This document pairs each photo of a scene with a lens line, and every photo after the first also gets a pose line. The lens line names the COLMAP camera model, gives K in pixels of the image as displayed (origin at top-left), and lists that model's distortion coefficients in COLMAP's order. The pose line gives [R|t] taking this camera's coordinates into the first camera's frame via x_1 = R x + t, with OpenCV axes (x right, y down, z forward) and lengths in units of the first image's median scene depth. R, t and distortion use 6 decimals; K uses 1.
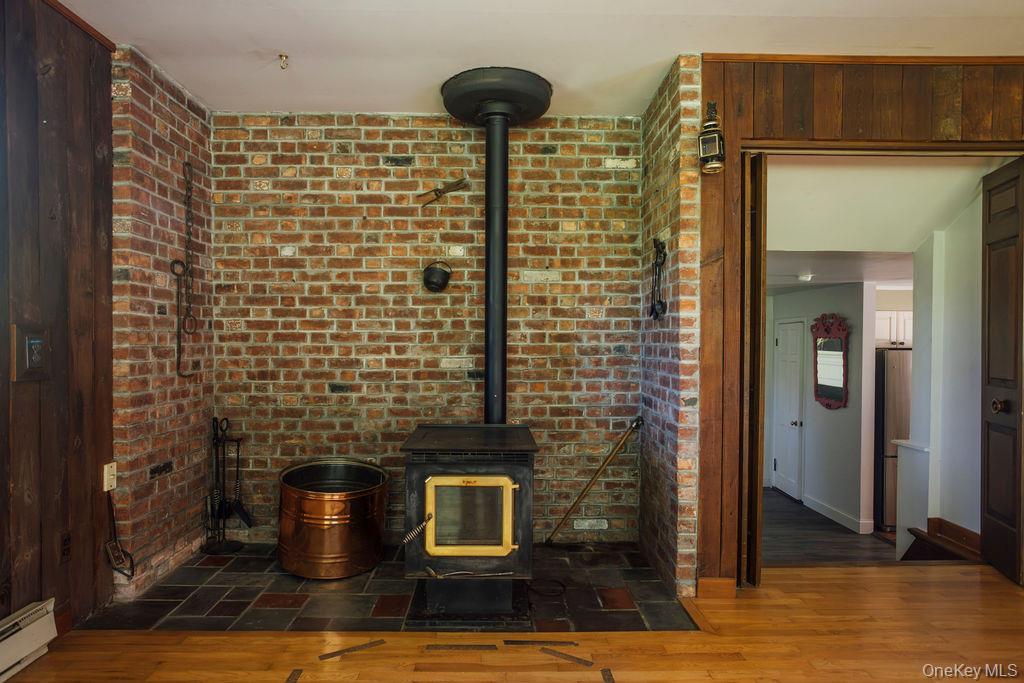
lens RADIAL K [[566.7, 0, 505.1], [0, 566.7, 343.6], [0, 0, 1]] dist [-0.006226, 0.004826]
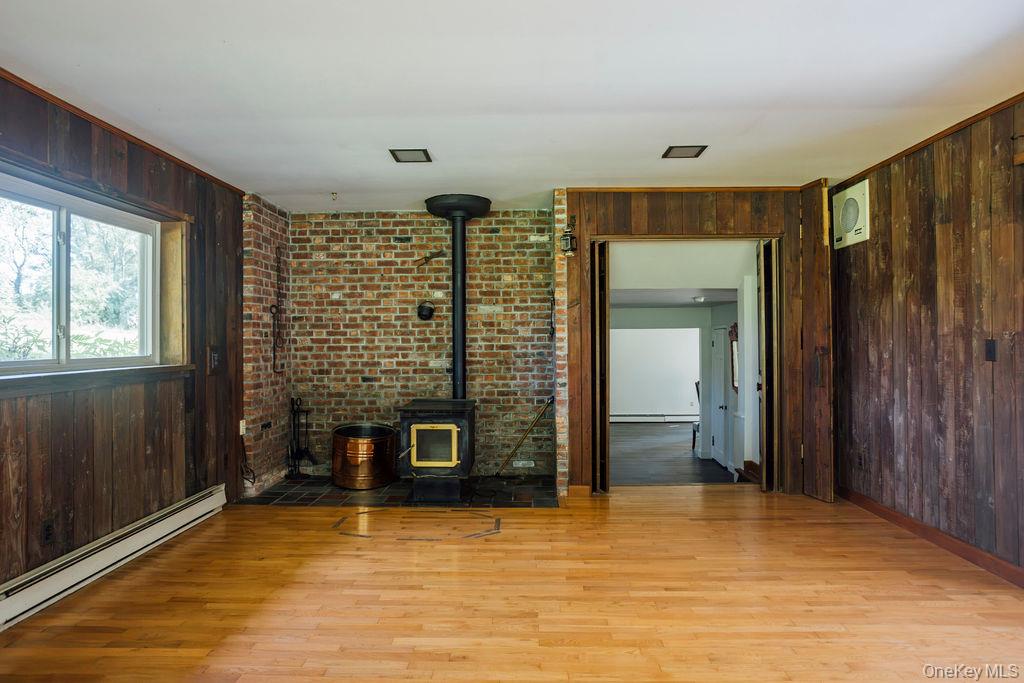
lens RADIAL K [[566.7, 0, 513.4], [0, 566.7, 334.6], [0, 0, 1]] dist [-0.006226, 0.004826]
pose [[0.998852, -0.010119, -0.046824, 0.213877], [0.009544, 0.999877, -0.012480, -0.027053], [0.046944, 0.012019, 0.998825, -0.638598]]
